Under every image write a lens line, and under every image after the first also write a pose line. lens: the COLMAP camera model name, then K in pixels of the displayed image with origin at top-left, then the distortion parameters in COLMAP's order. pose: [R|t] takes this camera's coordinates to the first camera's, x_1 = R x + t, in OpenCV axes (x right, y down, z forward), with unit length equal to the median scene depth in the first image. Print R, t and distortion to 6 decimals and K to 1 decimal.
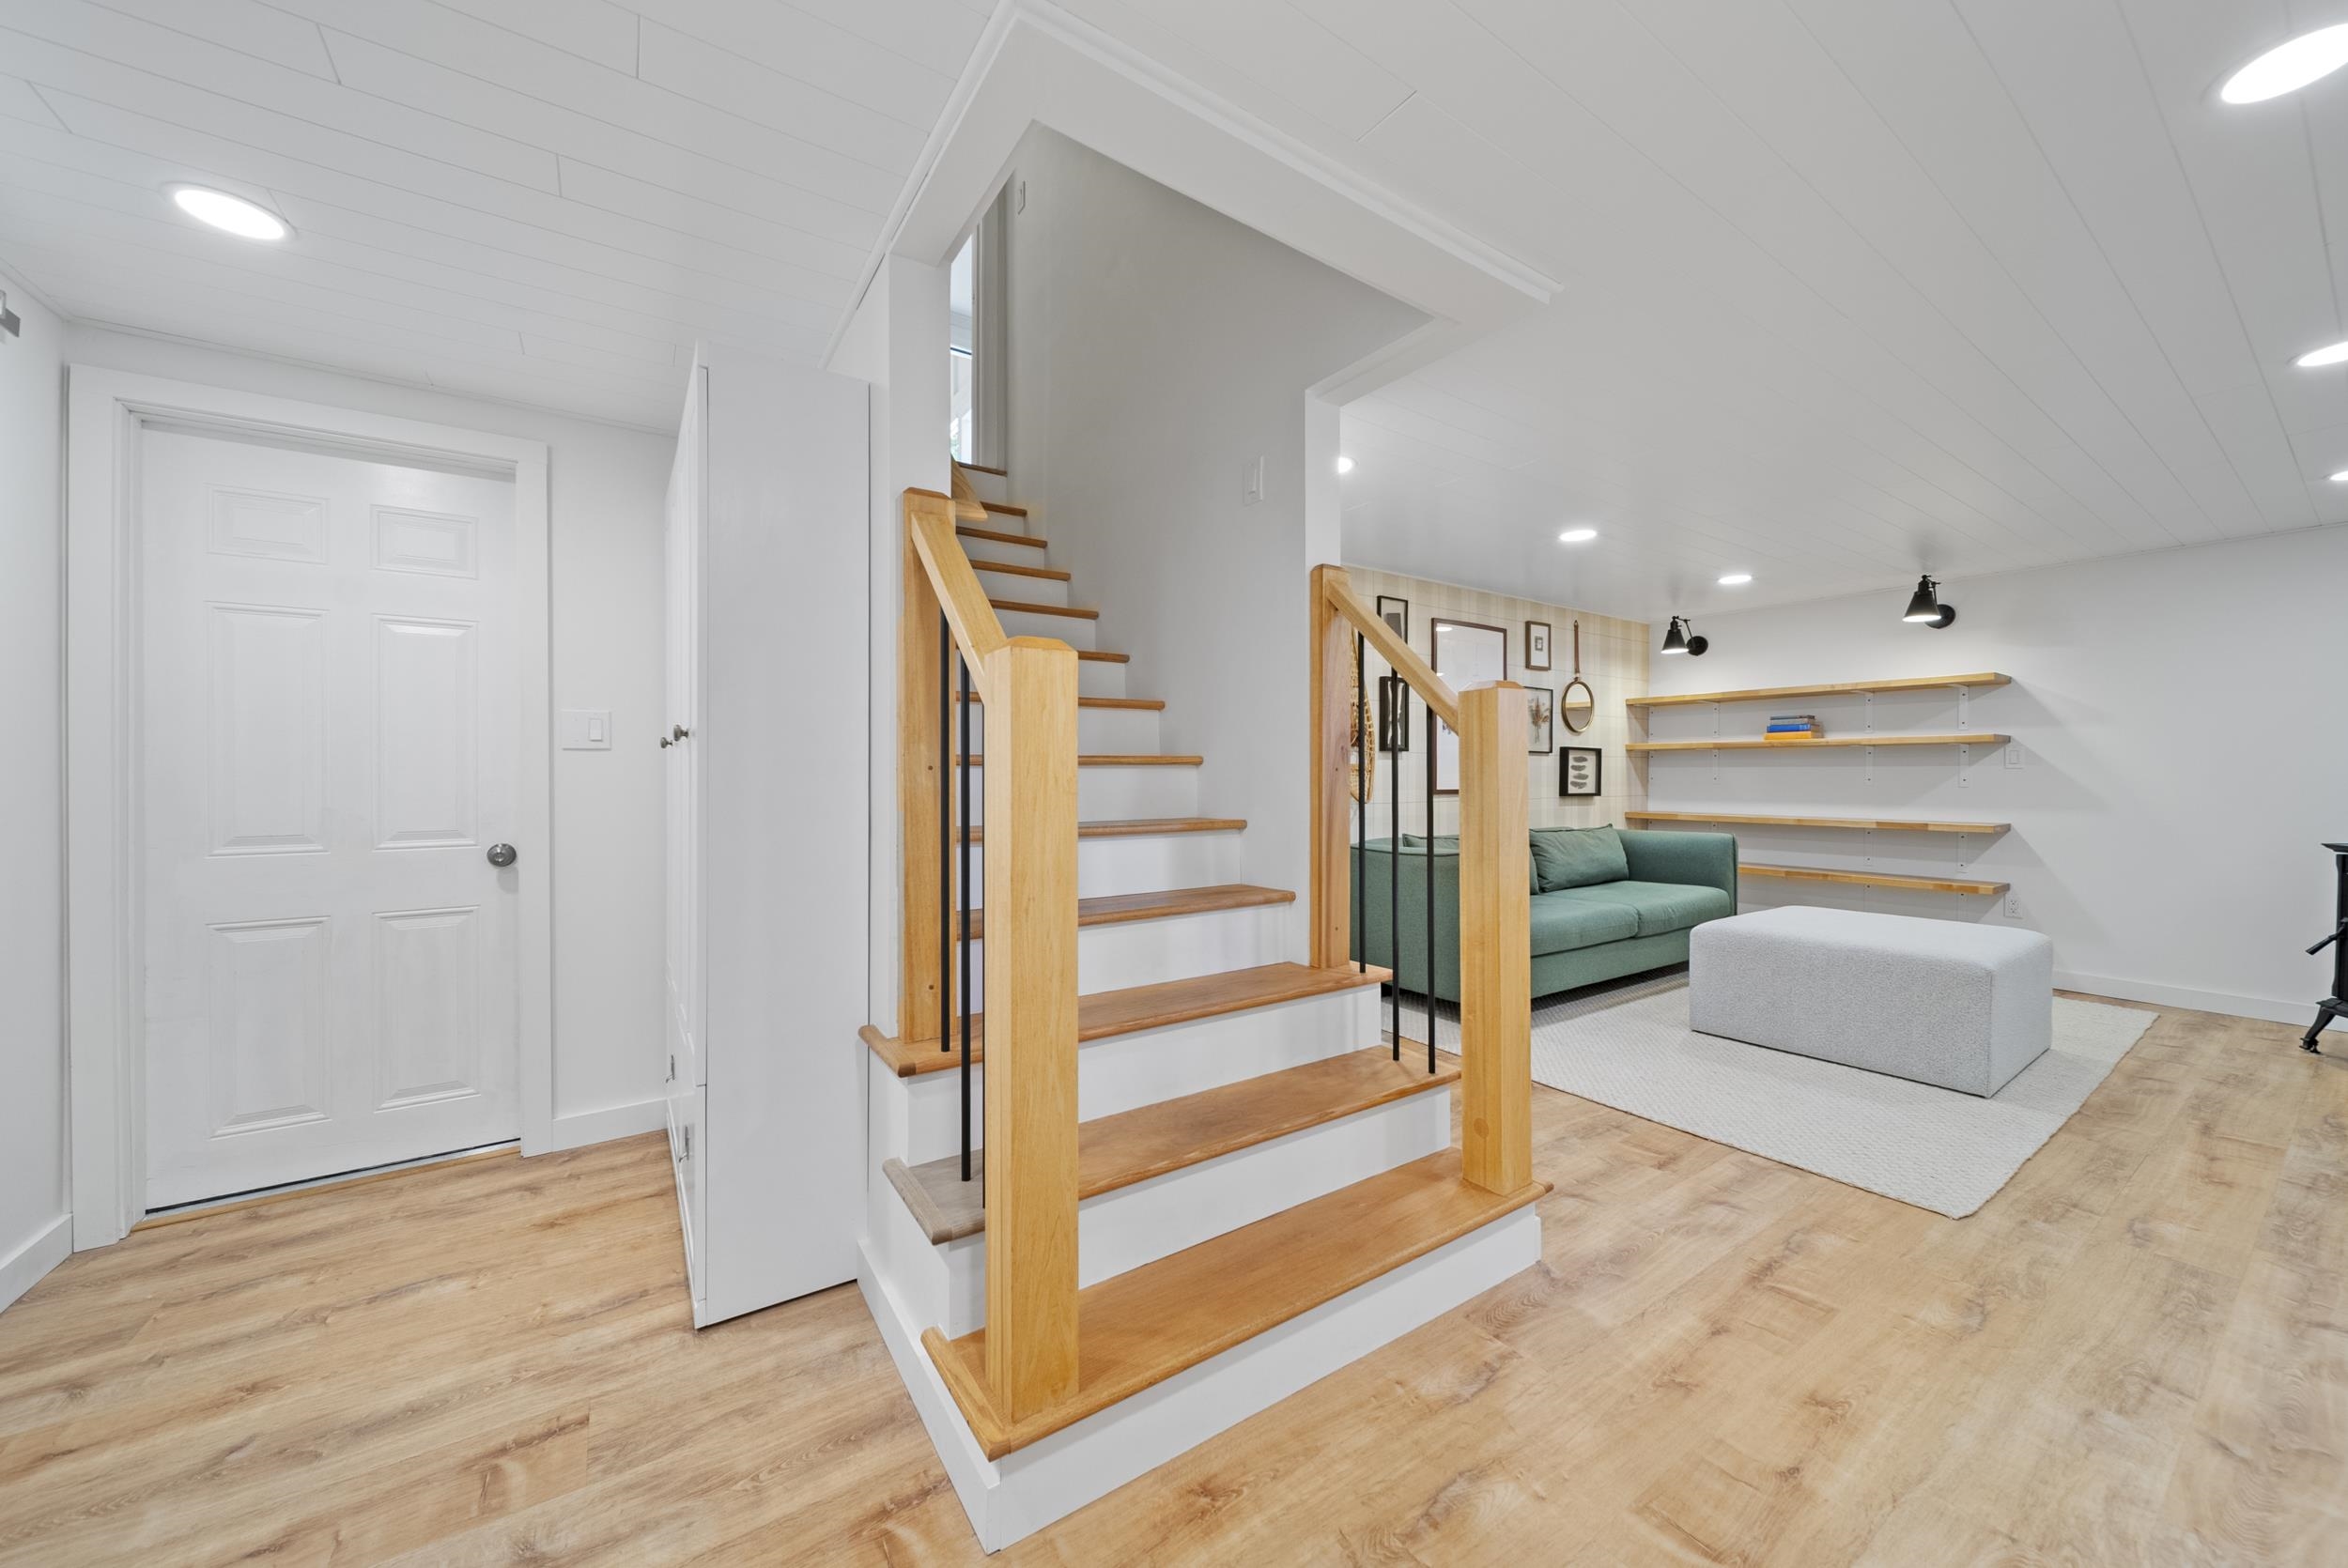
lens RADIAL K [[837.9, 0, 1180.9], [0, 837.9, 777.9], [0, 0, 1]] dist [0.000760, -0.002303]
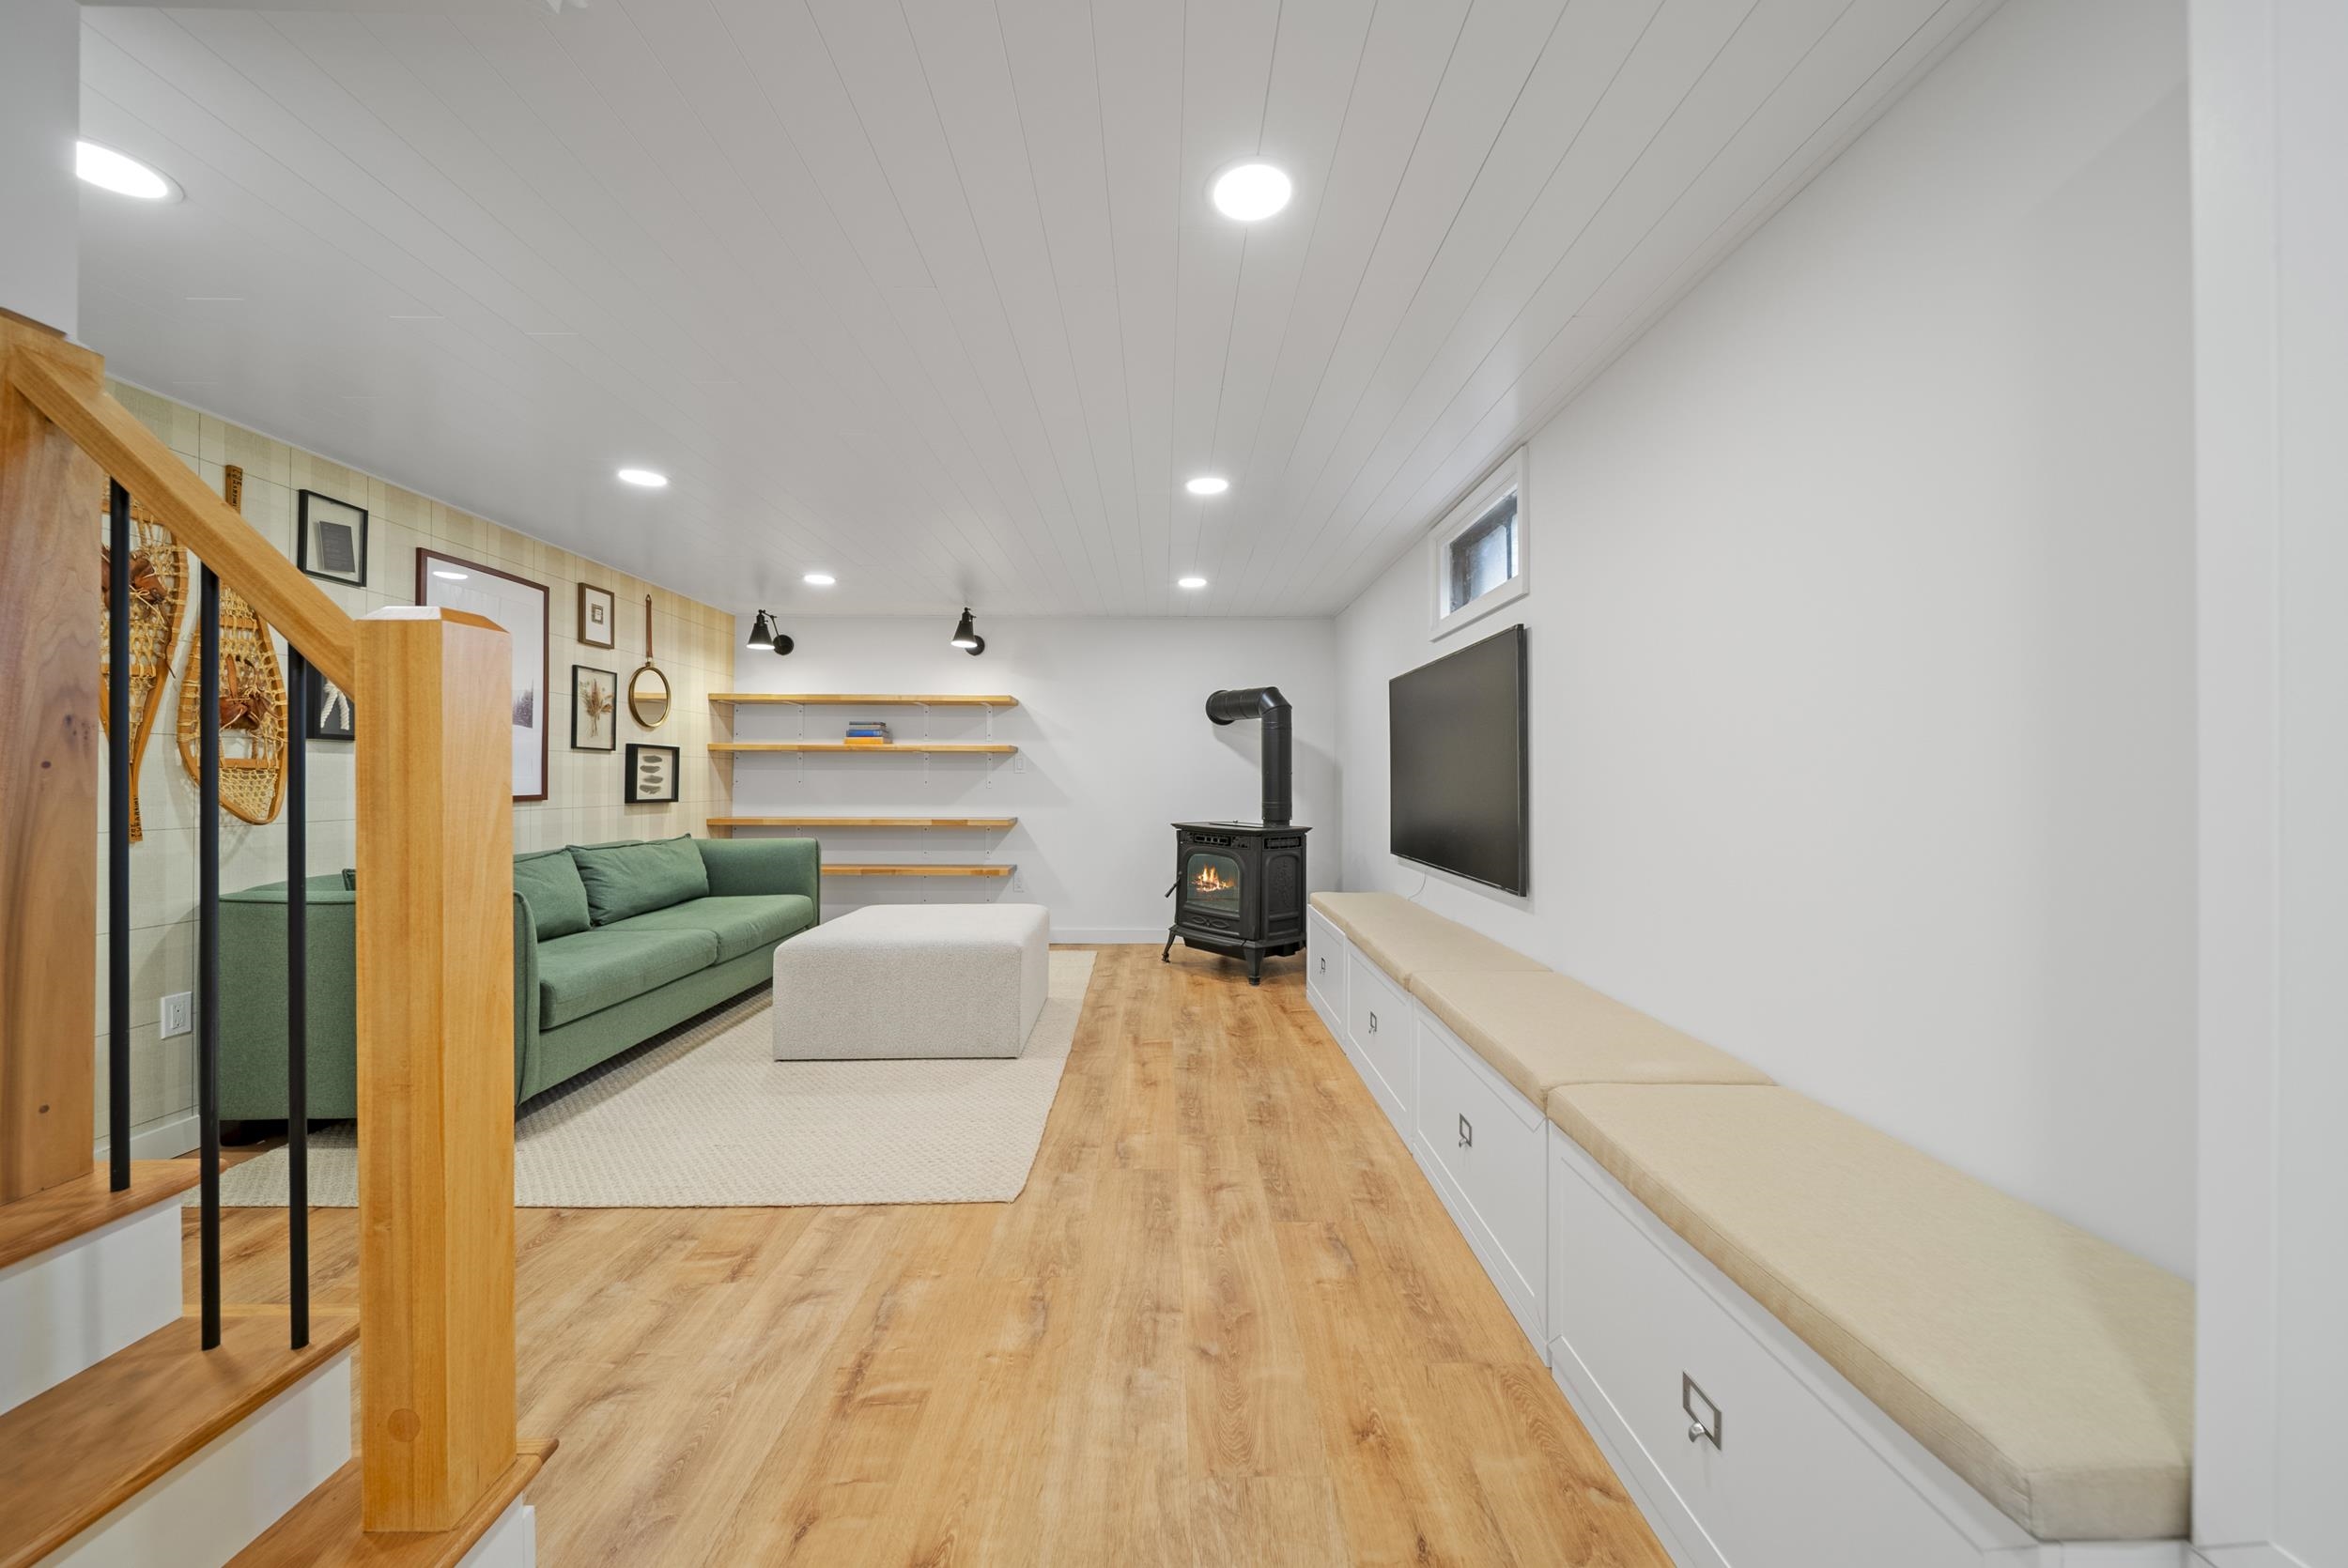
lens RADIAL K [[837.9, 0, 1180.9], [0, 837.9, 777.9], [0, 0, 1]] dist [0.000760, -0.002303]
pose [[0.544808, 0.003007, 0.838556, 0.137865], [-0.000640, 0.999995, -0.003170, -0.001526], [-0.838561, 0.001190, 0.544807, 0.217026]]
